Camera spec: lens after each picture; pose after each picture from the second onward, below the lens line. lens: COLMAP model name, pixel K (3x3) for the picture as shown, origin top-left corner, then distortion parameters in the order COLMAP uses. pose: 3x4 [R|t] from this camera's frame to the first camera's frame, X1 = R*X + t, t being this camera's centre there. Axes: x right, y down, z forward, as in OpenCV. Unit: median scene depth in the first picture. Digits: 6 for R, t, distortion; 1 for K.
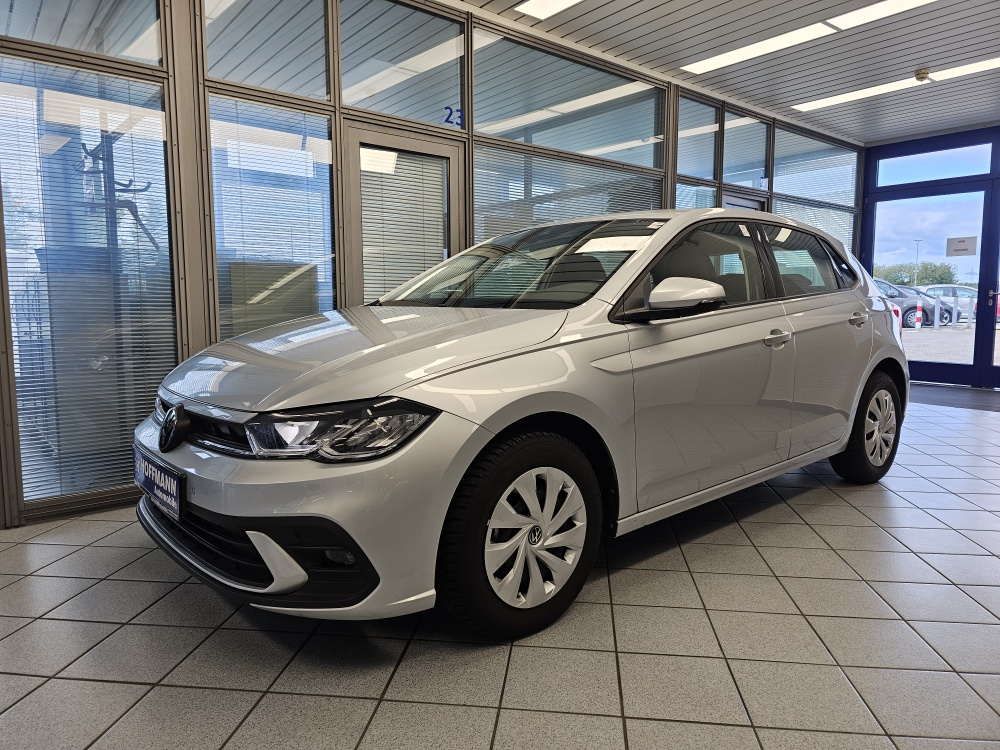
lens RADIAL K [[678.3, 0, 497.1], [0, 678.3, 368.5], [0, 0, 1]] dist [0.065700, -0.065036]
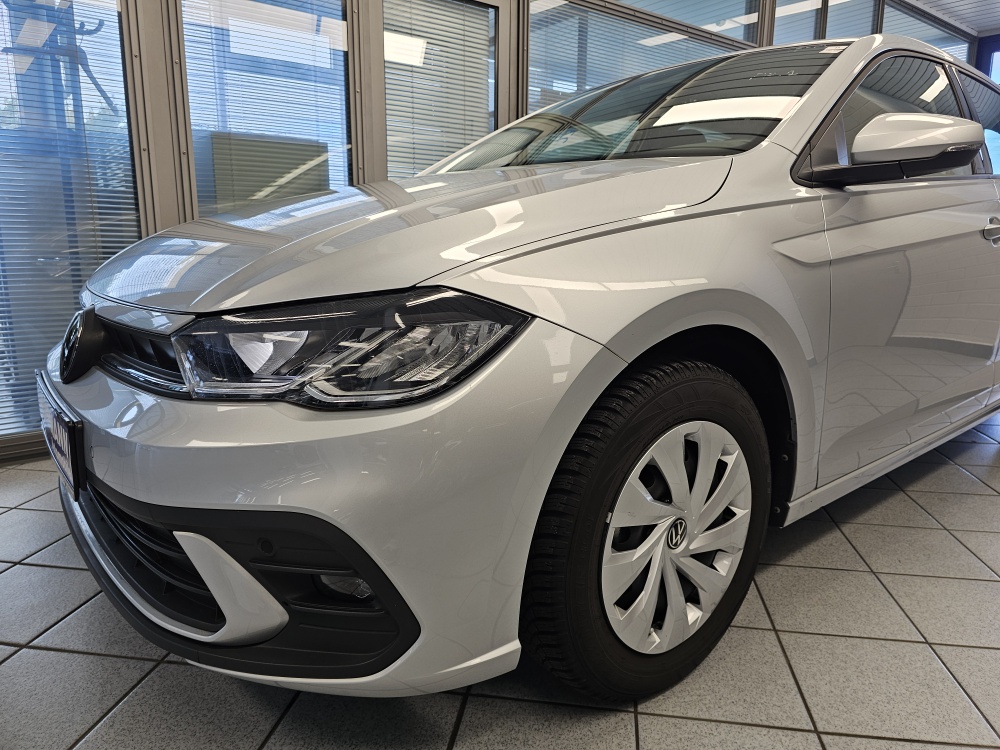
lens RADIAL K [[678.3, 0, 502.8], [0, 678.3, 380.6], [0, 0, 1]] dist [0.065700, -0.065036]
pose [[0.999470, 0.016327, -0.028157, -0.082080], [-0.013055, 0.993546, 0.112677, 0.047951], [0.029815, -0.112250, 0.993233, 0.424141]]
